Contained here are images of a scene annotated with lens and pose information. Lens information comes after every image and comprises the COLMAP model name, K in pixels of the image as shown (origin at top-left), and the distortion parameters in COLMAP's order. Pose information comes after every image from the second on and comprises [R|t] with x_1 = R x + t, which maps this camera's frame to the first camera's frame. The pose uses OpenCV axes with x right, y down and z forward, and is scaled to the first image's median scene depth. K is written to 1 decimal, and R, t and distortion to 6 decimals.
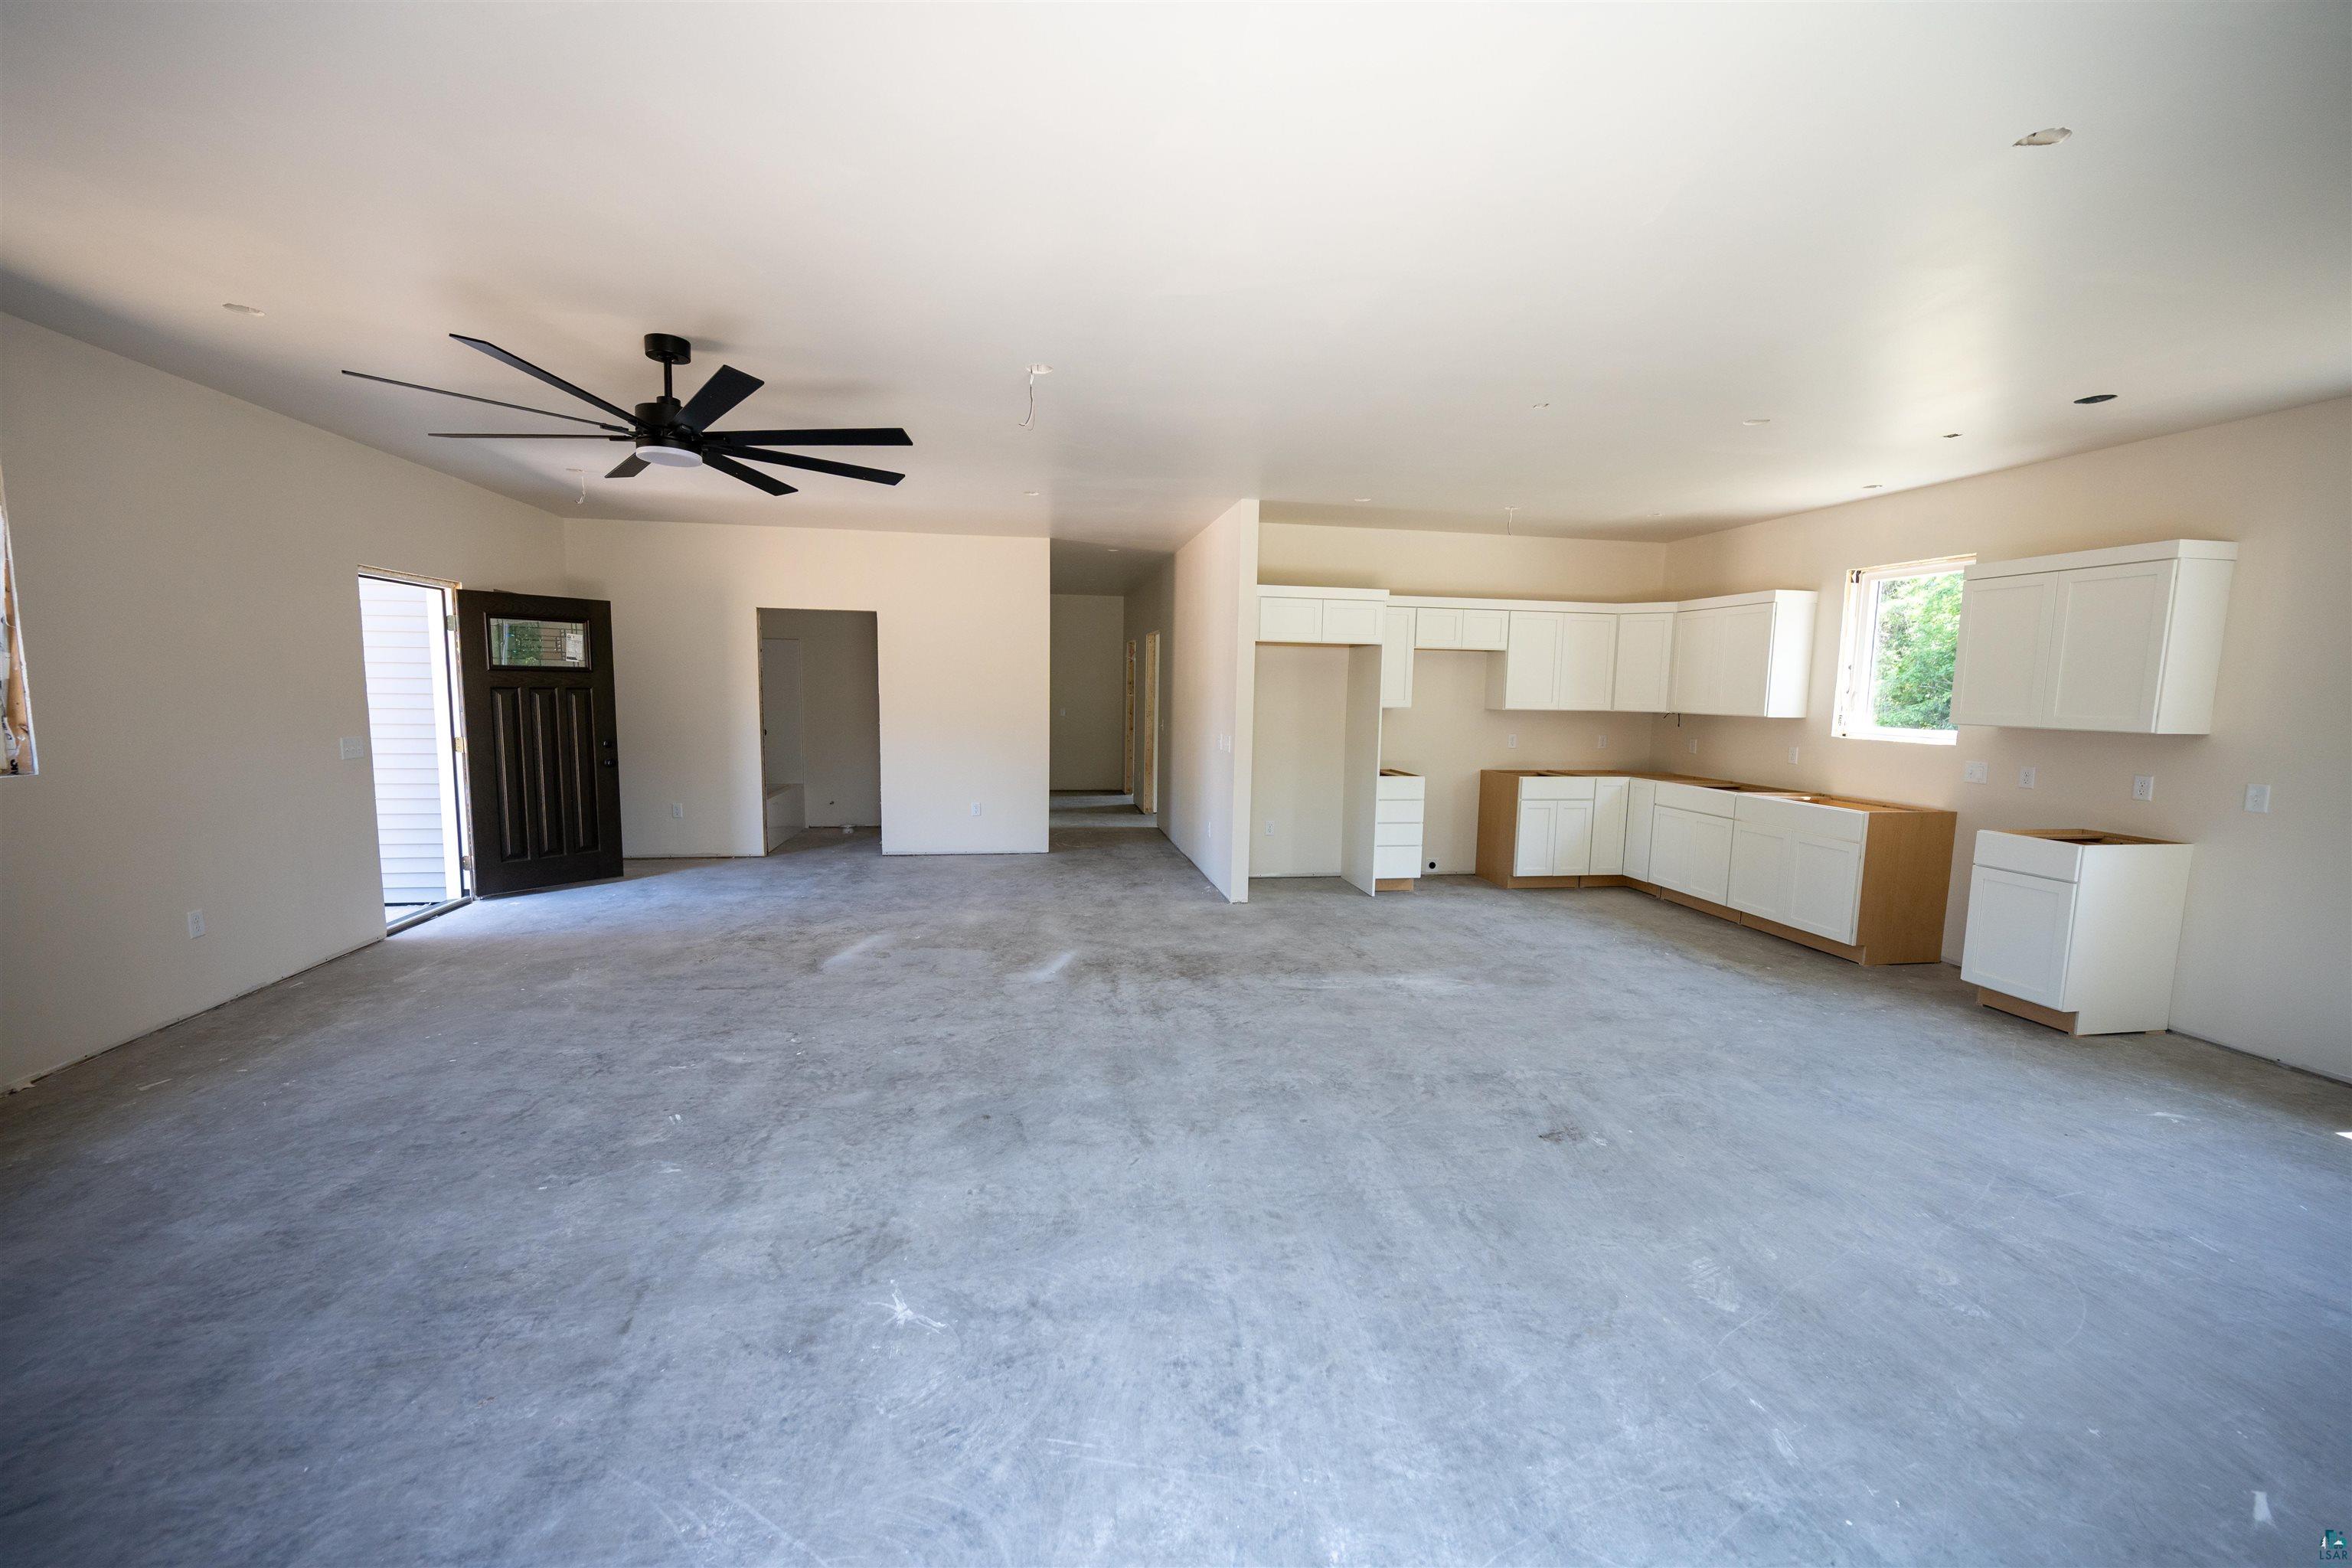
lens RADIAL K [[925.5, 0, 1179.0], [0, 925.5, 786.7], [0, 0, 1]] dist [-0.000779, -0.000324]
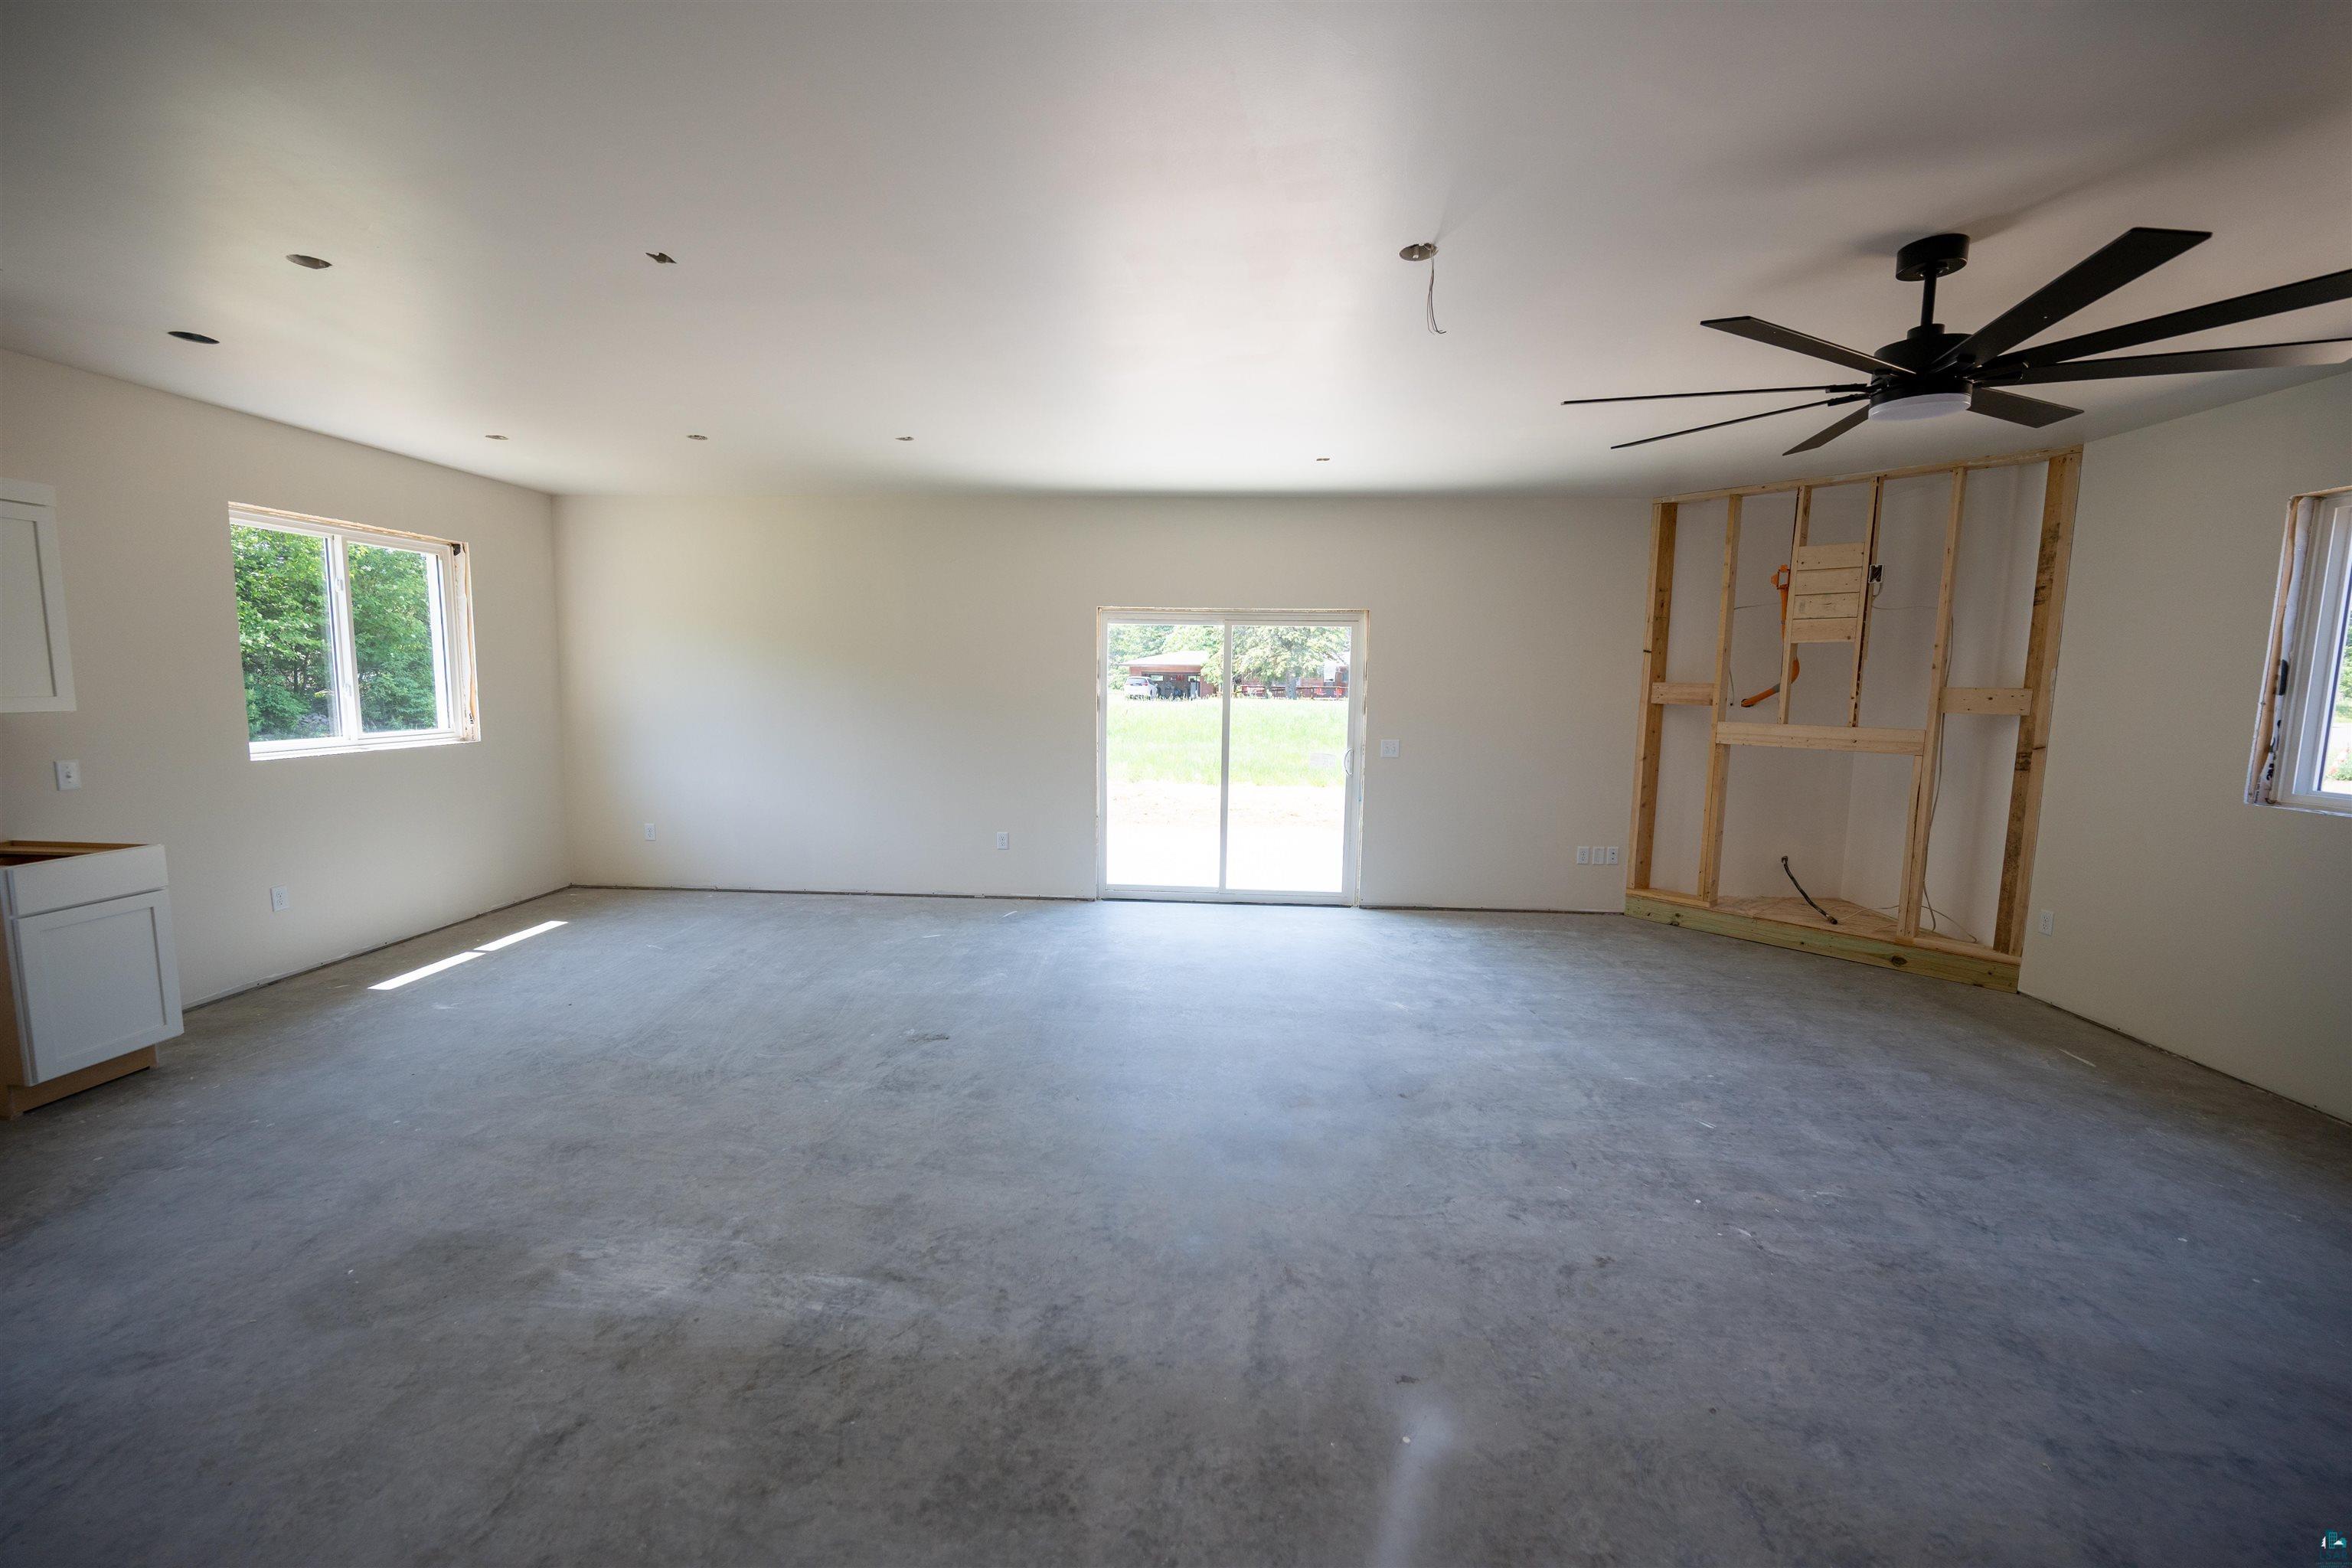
lens RADIAL K [[925.5, 0, 1183.4], [0, 925.5, 775.4], [0, 0, 1]] dist [-0.000779, -0.000324]
pose [[-0.976082, -0.053809, 0.210638, -0.129803], [-0.007809, 0.976937, 0.213383, -0.186938], [-0.217262, 0.206634, -0.953991, 1.576258]]
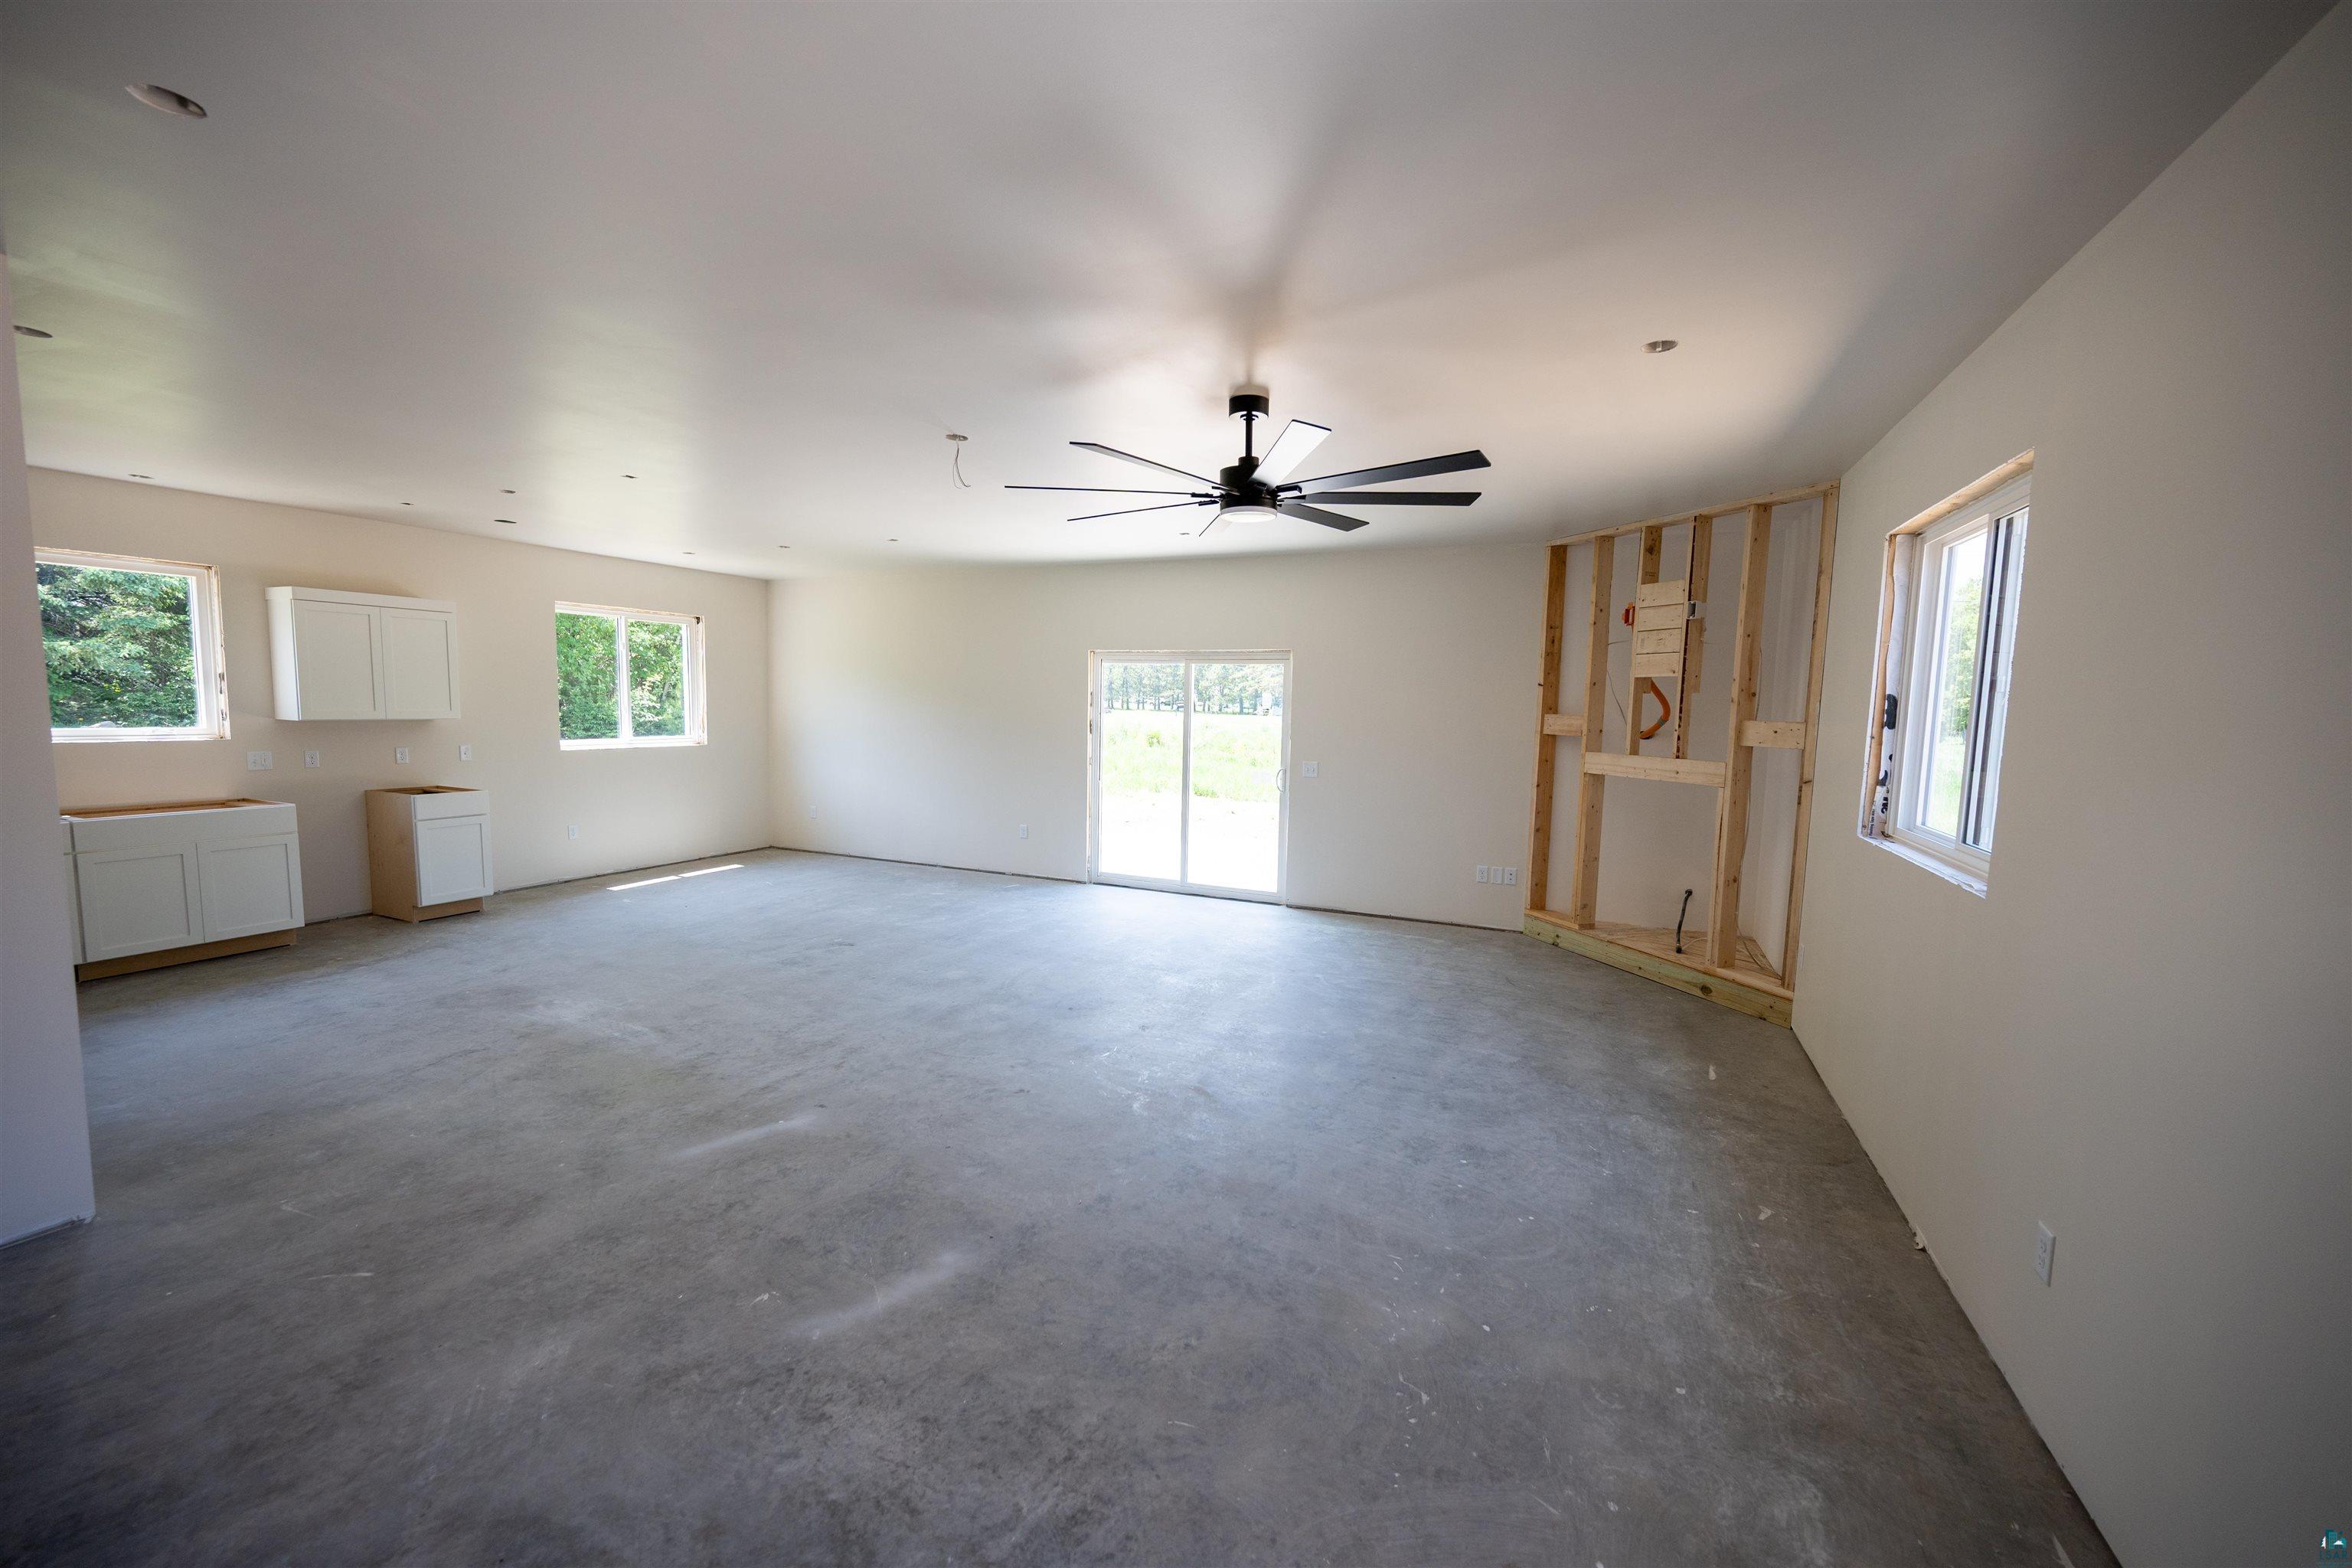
lens RADIAL K [[925.5, 0, 1185.1], [0, 925.5, 794.9], [0, 0, 1]] dist [-0.000779, -0.000324]
pose [[-0.830033, -0.090303, 0.550355, -0.901523], [0.024582, 0.979922, 0.197860, -0.213107], [-0.557172, 0.177759, -0.811148, 1.604037]]
